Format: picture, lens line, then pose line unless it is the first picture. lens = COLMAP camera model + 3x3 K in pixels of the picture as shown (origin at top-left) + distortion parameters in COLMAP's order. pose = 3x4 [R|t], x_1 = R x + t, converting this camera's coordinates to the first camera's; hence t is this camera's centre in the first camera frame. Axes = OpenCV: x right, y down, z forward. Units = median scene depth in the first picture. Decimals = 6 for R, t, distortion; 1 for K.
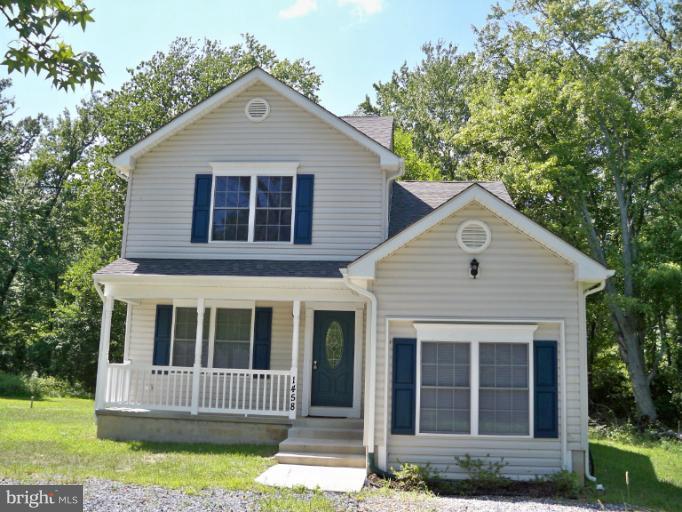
lens RADIAL K [[702.0, 0, 344.0], [0, 702.0, 254.4], [0, 0, 1]] dist [-0.110114, 0.000000]
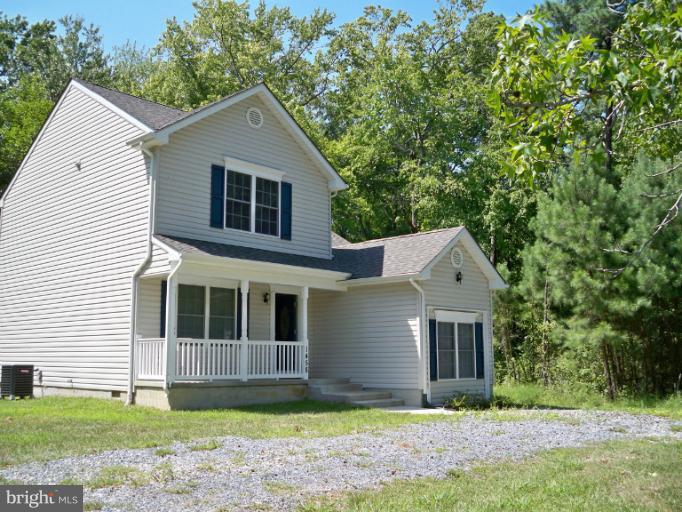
lens RADIAL K [[702.0, 0, 338.3], [0, 702.0, 252.7], [0, 0, 1]] dist [-0.110114, 0.000000]
pose [[0.609503, 0.088766, 0.787799, -0.973519], [-0.120199, 0.992571, -0.018843, 0.020279], [-0.783619, -0.083208, 0.615645, 0.166970]]
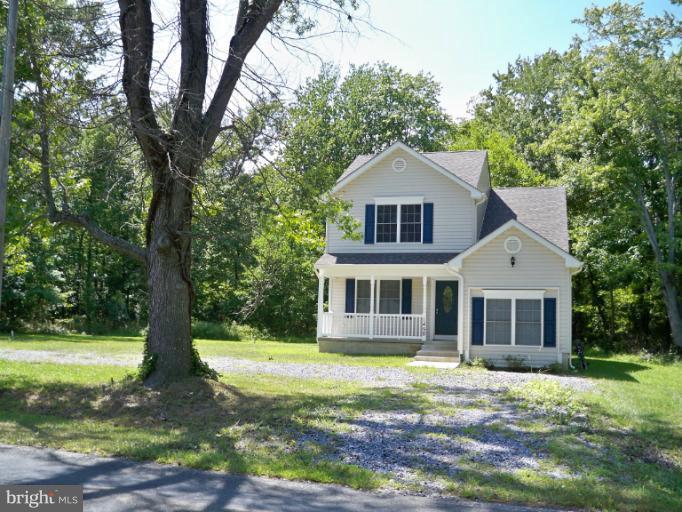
lens RADIAL K [[702.0, 0, 342.4], [0, 702.0, 251.7], [0, 0, 1]] dist [-0.110114, 0.000000]
pose [[0.979055, -0.023333, -0.202252, 0.087036], [0.036769, 0.997340, 0.062931, -0.113251], [0.200246, -0.069050, 0.977309, -0.768548]]
